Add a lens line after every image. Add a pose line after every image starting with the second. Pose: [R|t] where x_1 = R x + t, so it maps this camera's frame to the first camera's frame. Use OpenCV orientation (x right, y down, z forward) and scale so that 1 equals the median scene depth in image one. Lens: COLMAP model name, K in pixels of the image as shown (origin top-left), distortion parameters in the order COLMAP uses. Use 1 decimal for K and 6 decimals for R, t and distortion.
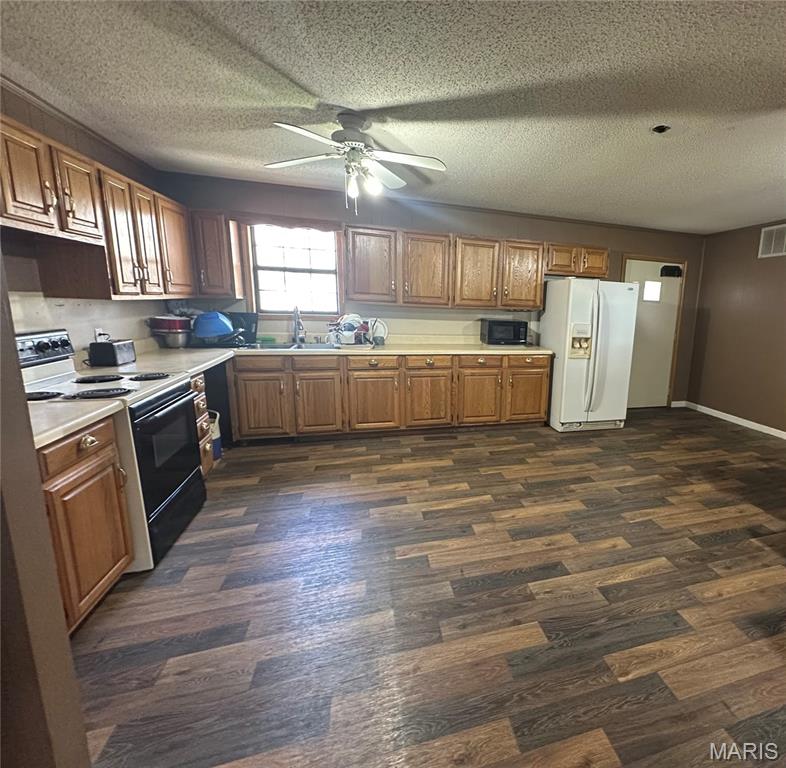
lens RADIAL K [[495.2, 0, 393.5], [0, 495.2, 397.0], [0, 0, 1]] dist [0.000849, -0.000599]
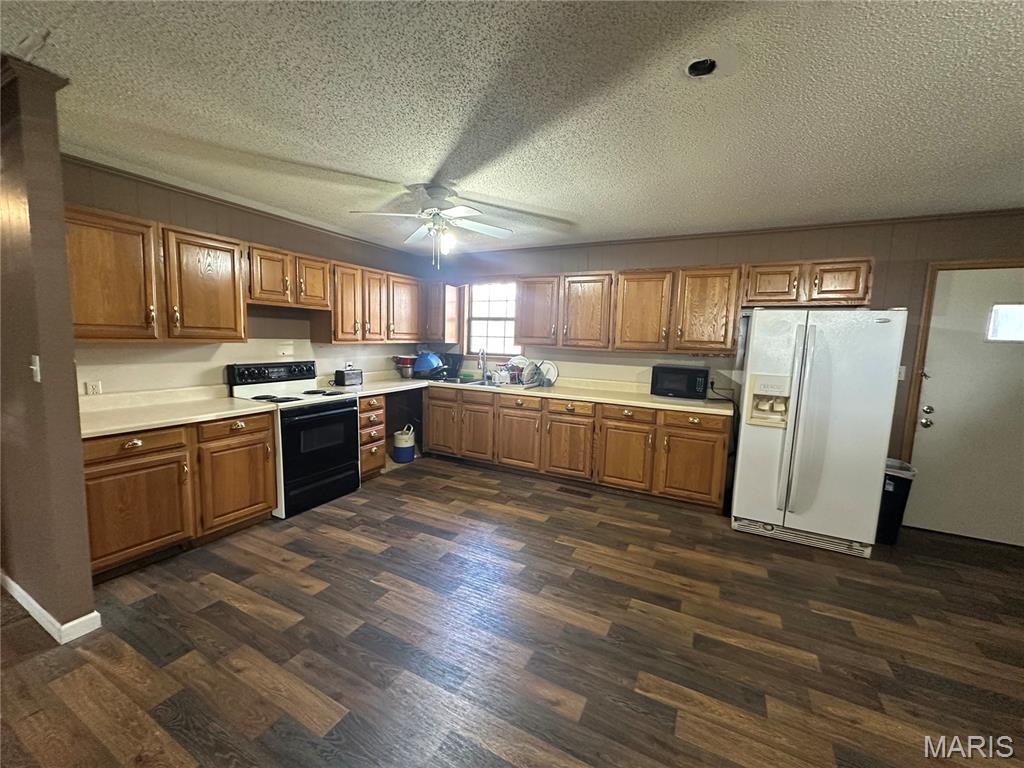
lens RADIAL K [[413.8, 0, 512.0], [0, 413.8, 384.0], [0, 0, 1]] dist [-0.001595, 0.000135]
pose [[0.679737, 0.062415, -0.730795, 0.569340], [-0.140325, 0.989034, -0.046051, -0.063447], [0.719907, 0.133851, 0.681041, 0.380148]]
